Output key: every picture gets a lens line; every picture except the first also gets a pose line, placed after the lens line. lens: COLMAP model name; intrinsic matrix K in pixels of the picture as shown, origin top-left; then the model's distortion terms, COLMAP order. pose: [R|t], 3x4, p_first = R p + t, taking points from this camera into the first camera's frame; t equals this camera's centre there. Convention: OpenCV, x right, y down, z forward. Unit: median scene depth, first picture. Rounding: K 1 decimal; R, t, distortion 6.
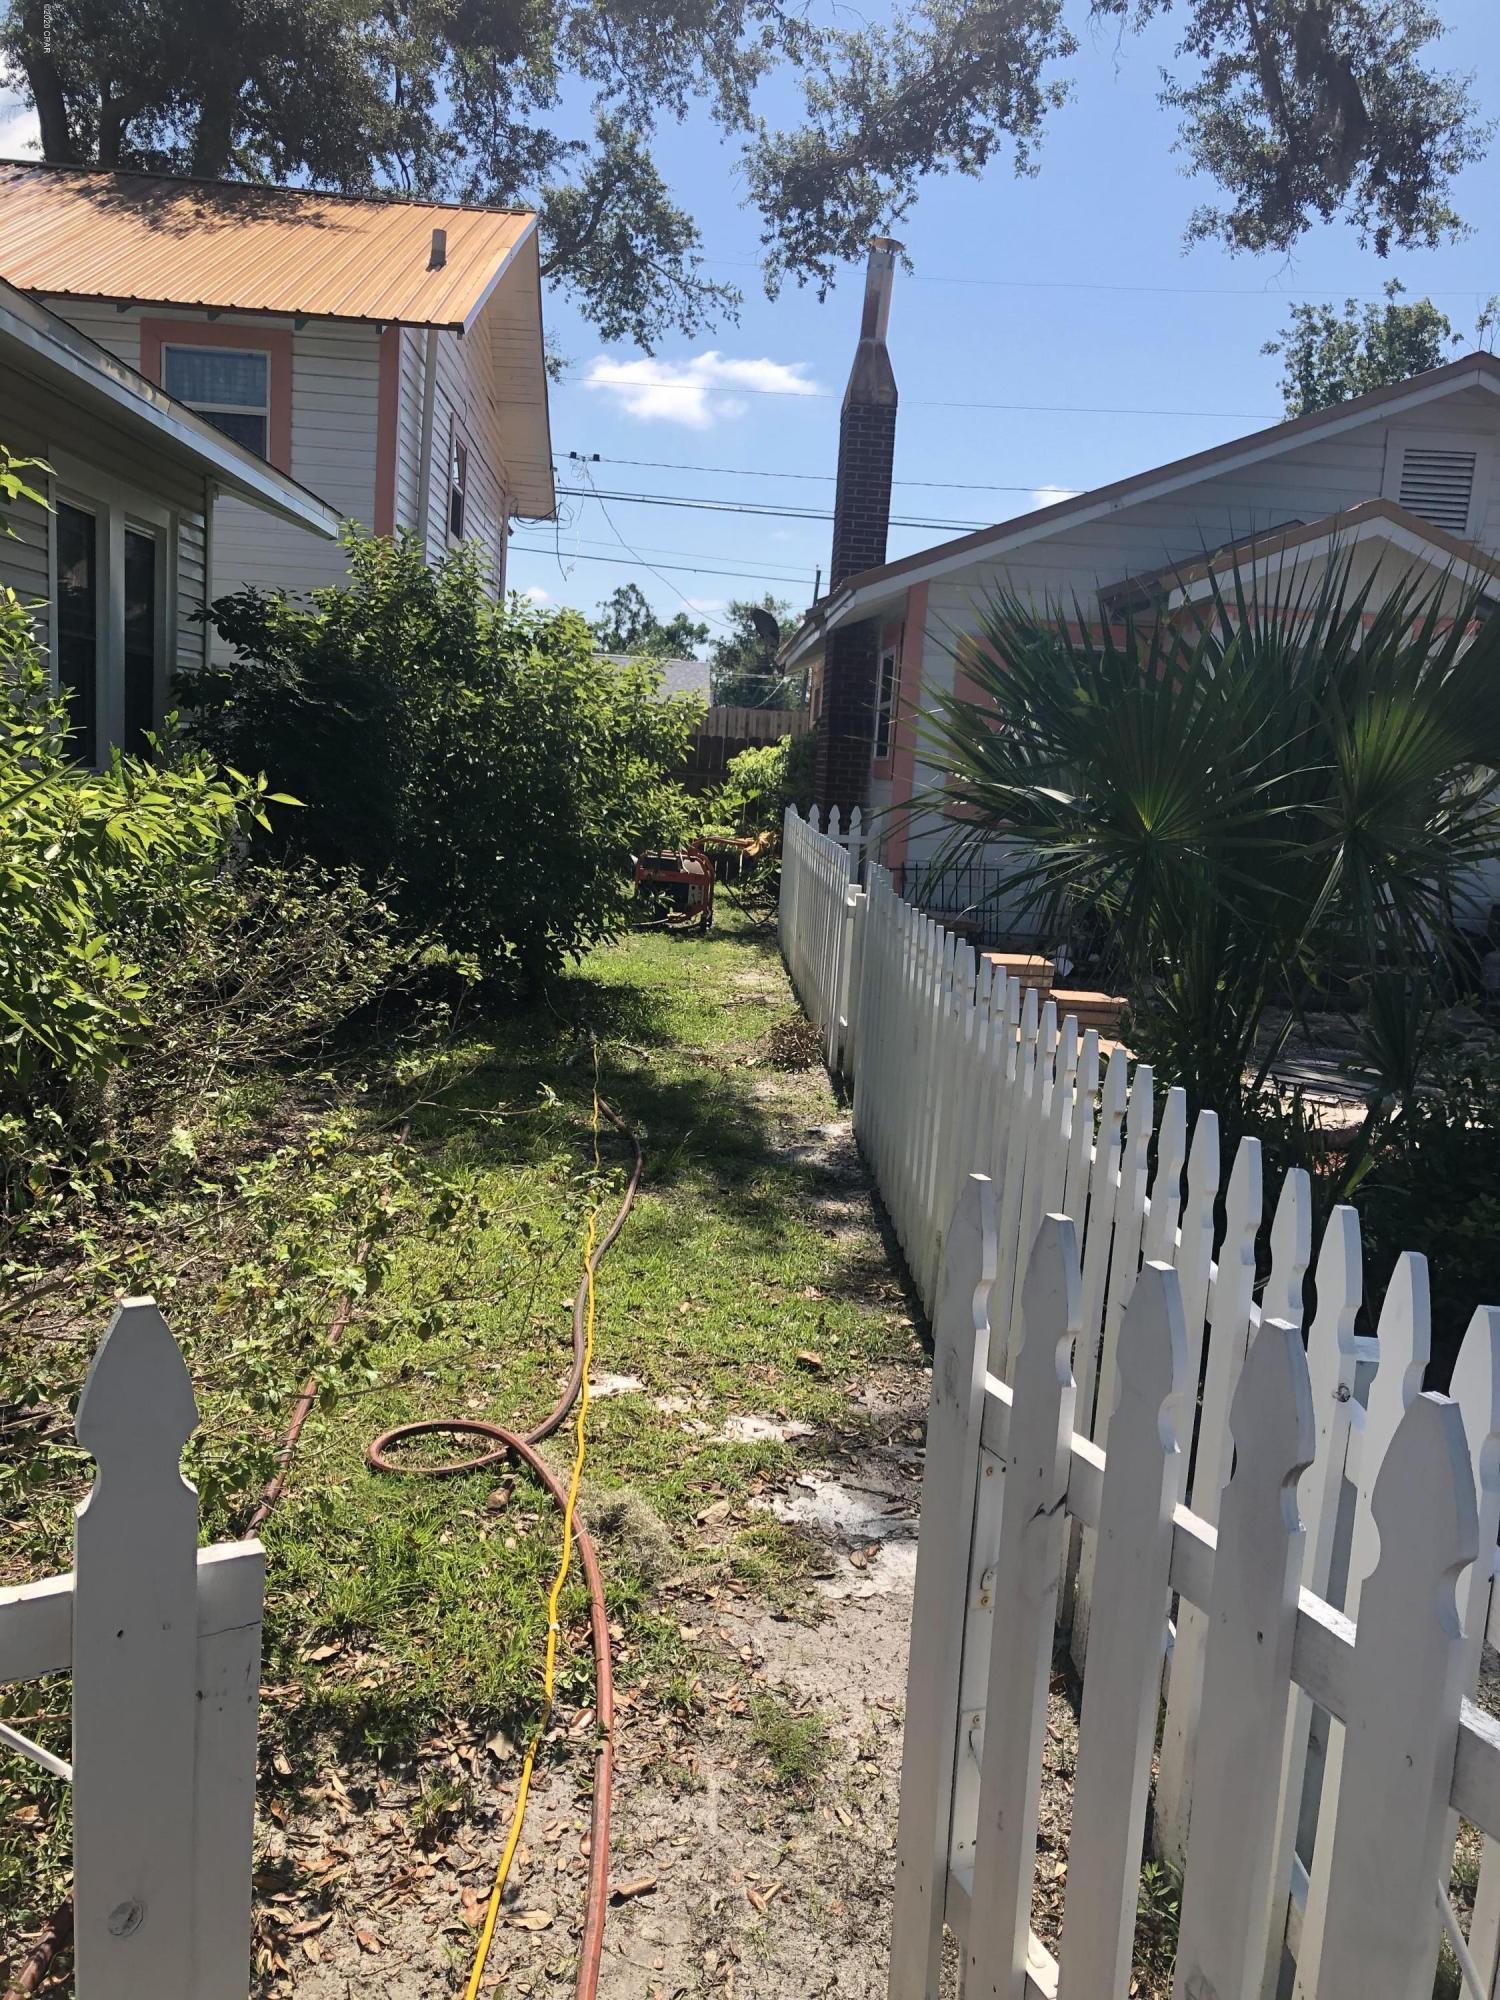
lens RADIAL K [[1655.1, 0, 754.3], [0, 1655.1, 1093.4], [0, 0, 1]] dist [-0.024109, -0.001840]
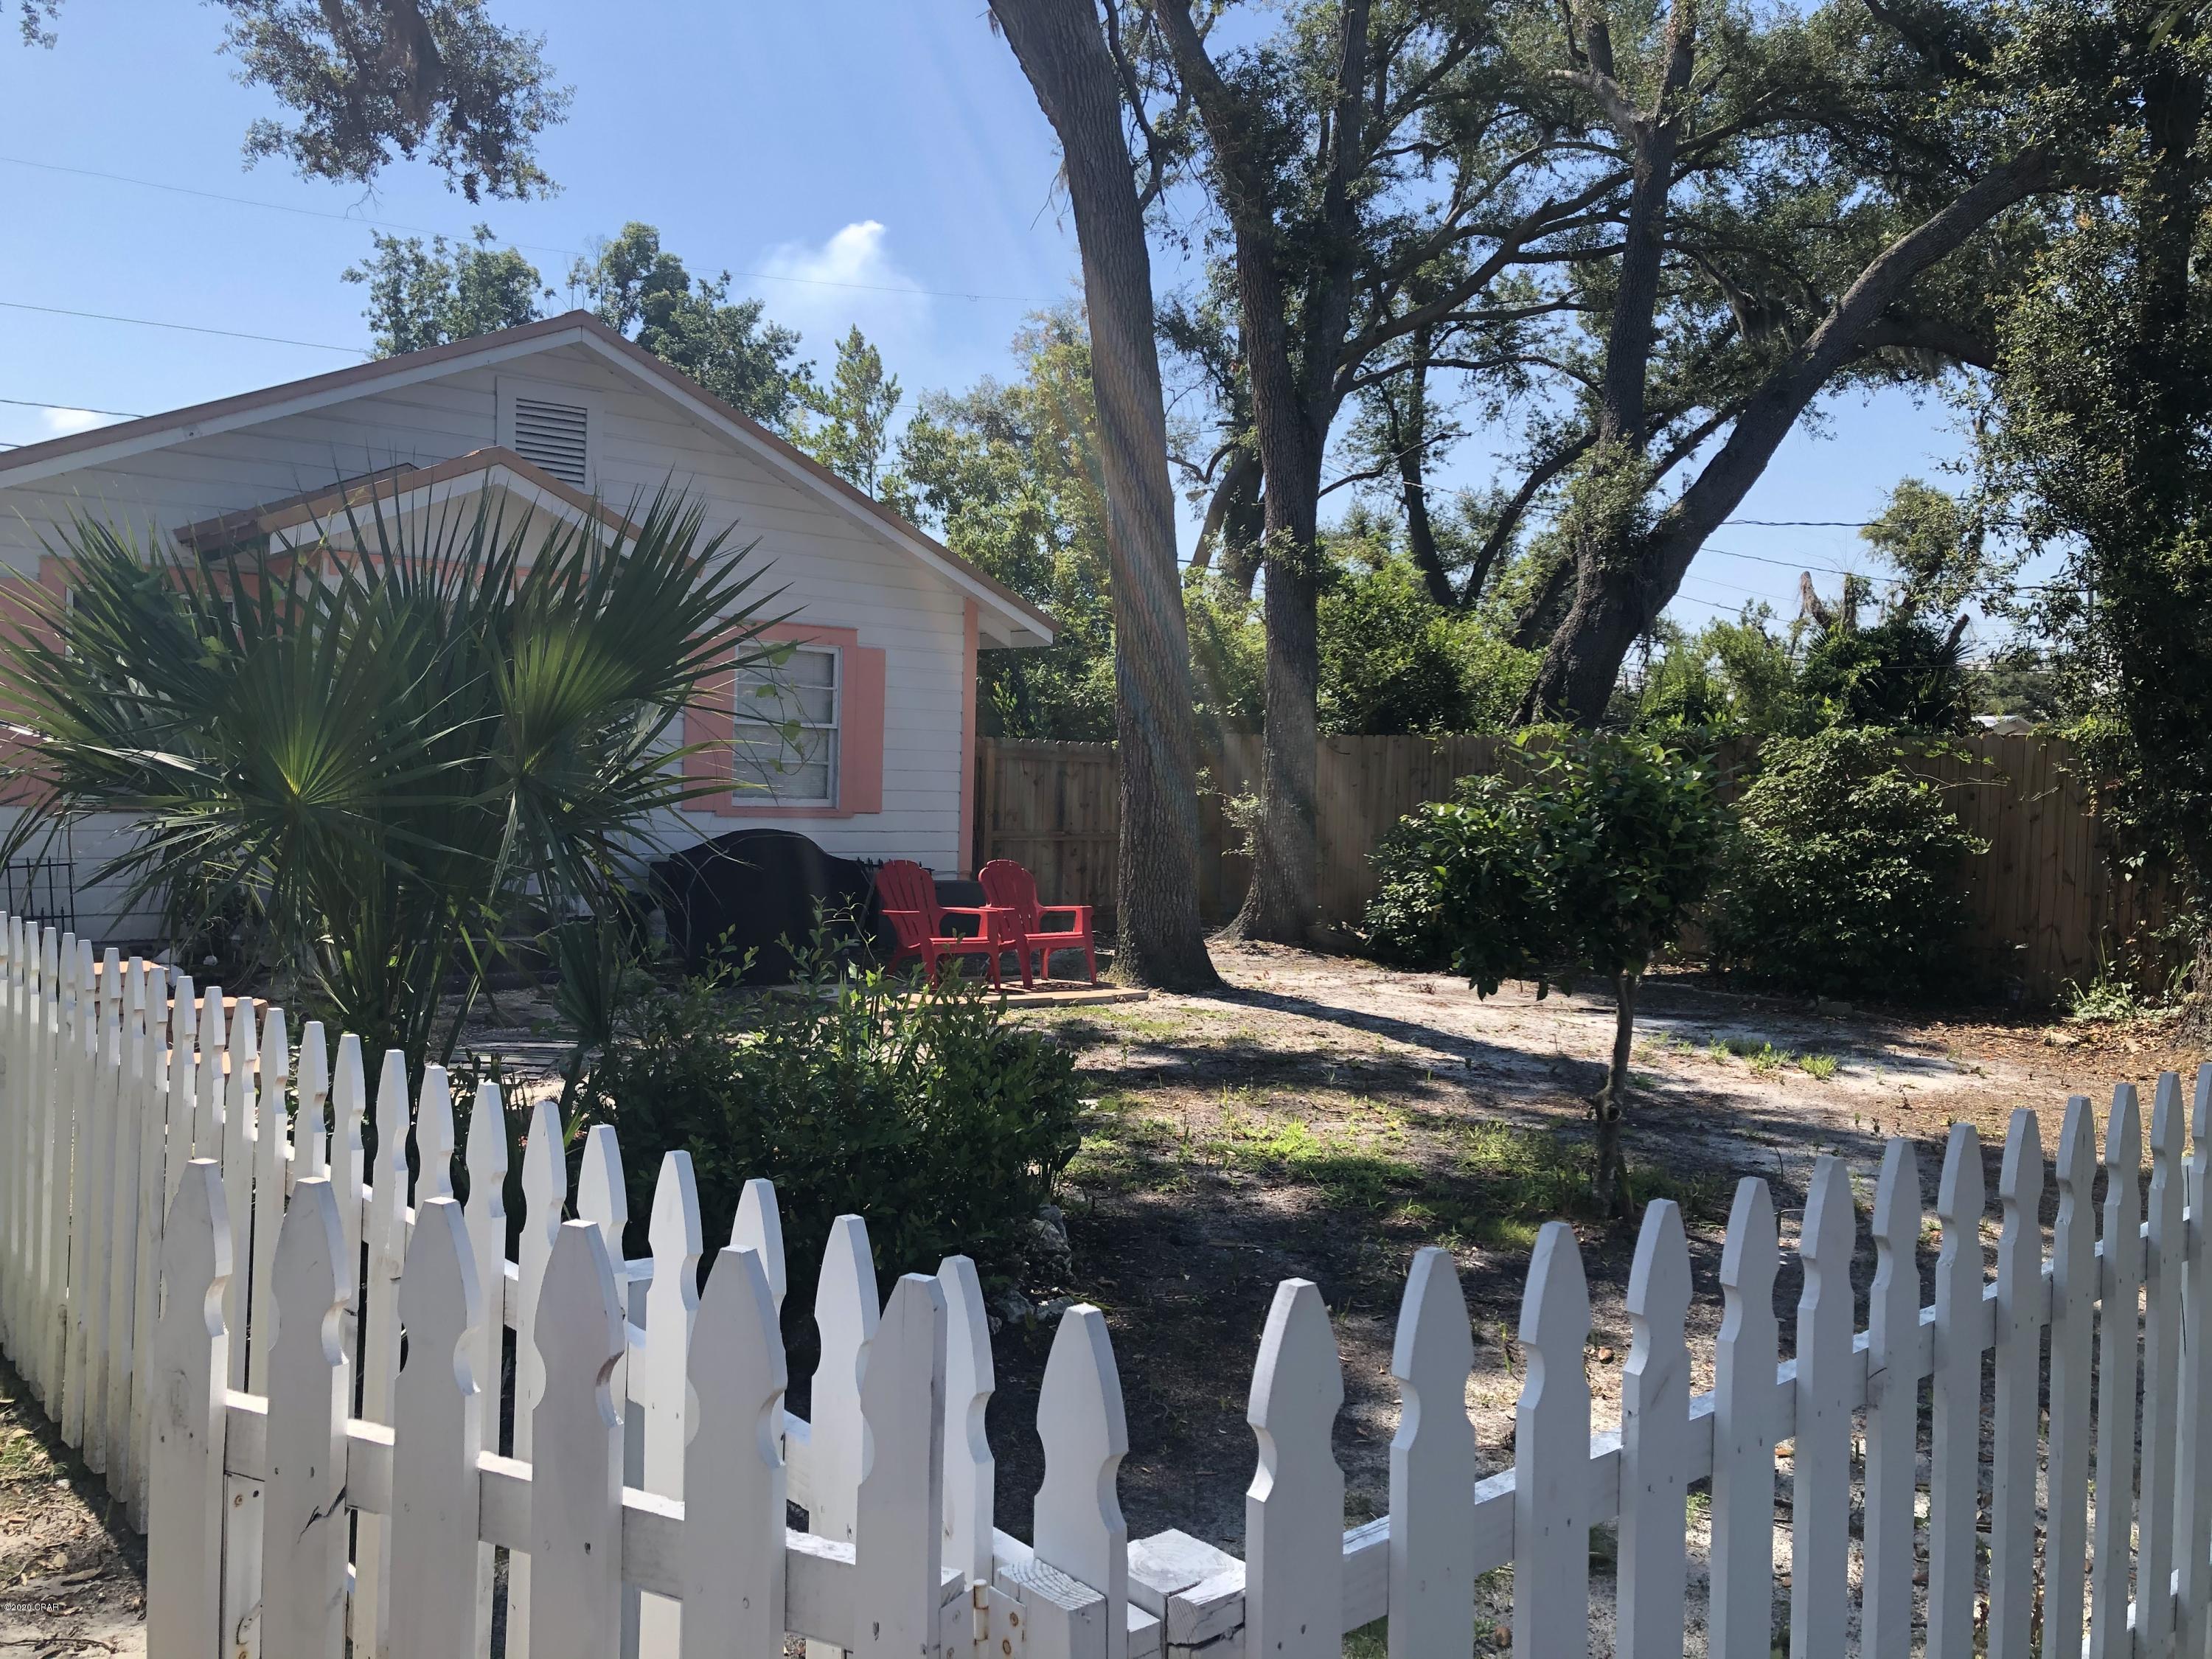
lens RADIAL K [[1835.3, 0, 1106.0], [0, 1835.3, 829.5], [0, 0, 1]] dist [0.019081, -0.009187]
pose [[0.786320, -0.057293, 0.615158, -0.010757], [0.142911, 0.985554, -0.090883, 0.004469], [-0.601064, 0.159376, 0.783148, -0.013957]]
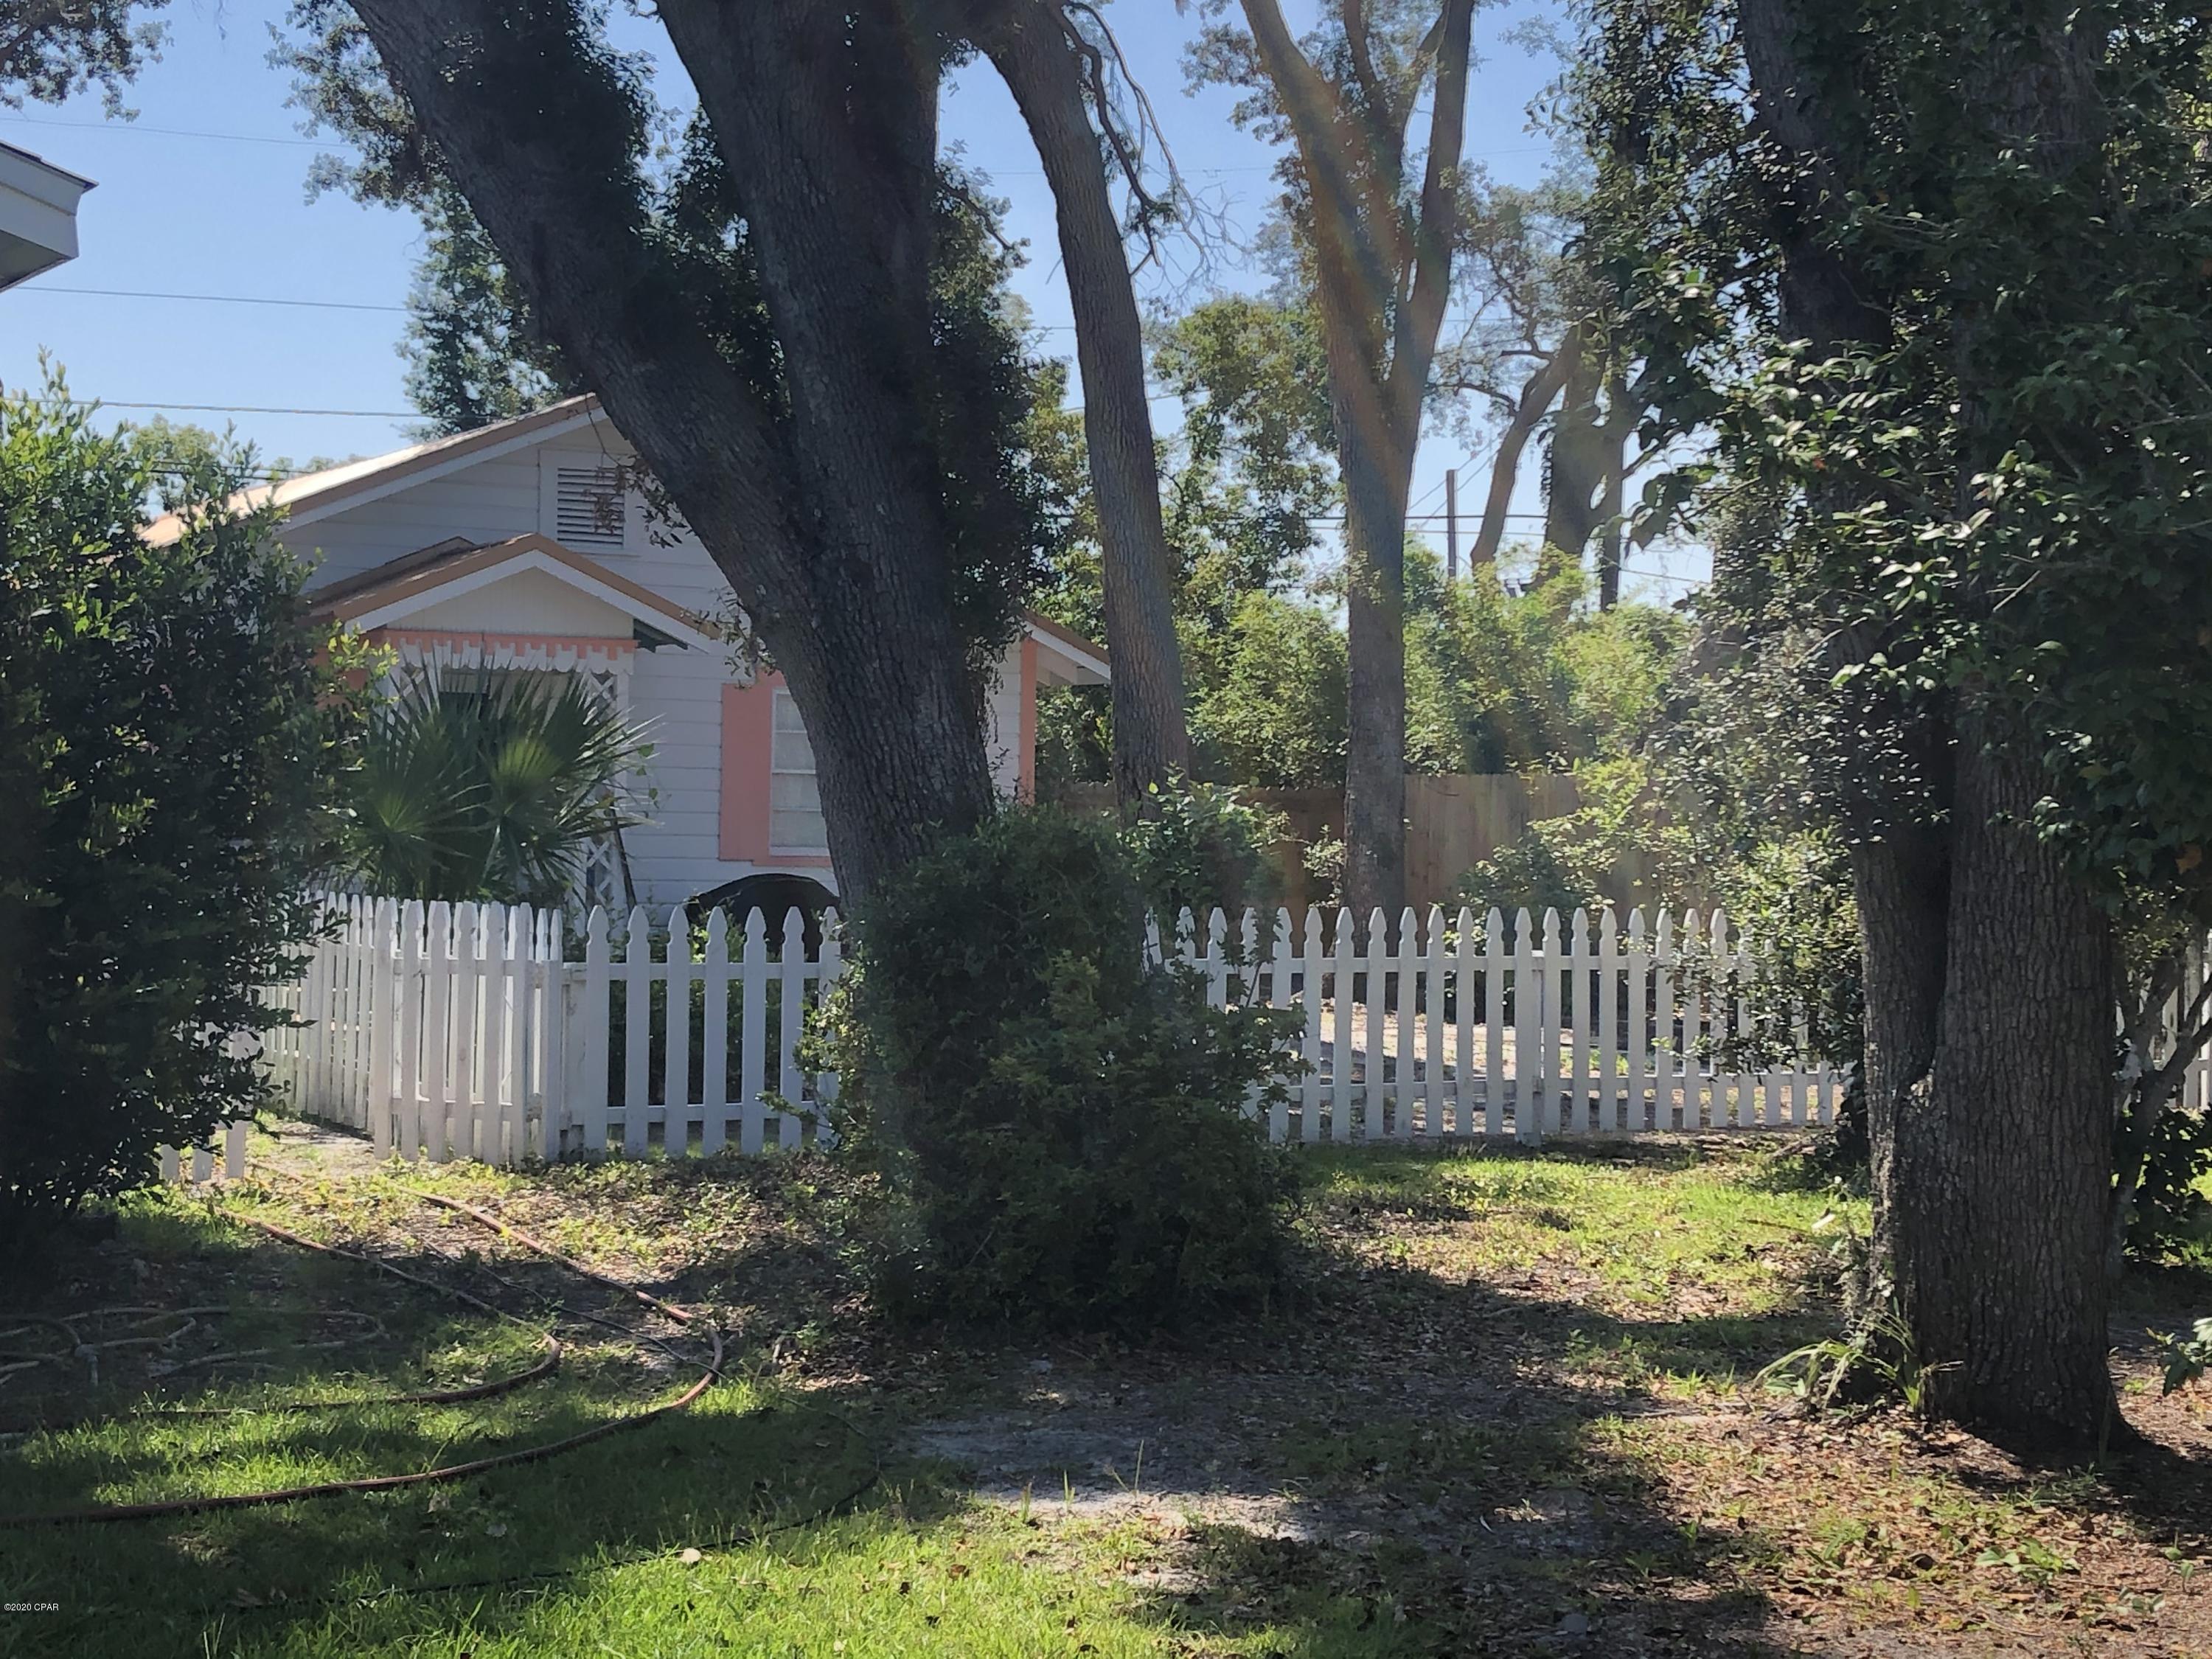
lens RADIAL K [[3413.0, 0, 1106.0], [0, 3413.0, 829.5], [0, 0, 1]] dist [-0.005572, 0.040658]
pose [[0.884803, -0.047695, 0.463518, -0.224080], [0.130141, 0.980457, -0.147539, 0.138313], [-0.447422, 0.190866, 0.873718, -0.727246]]
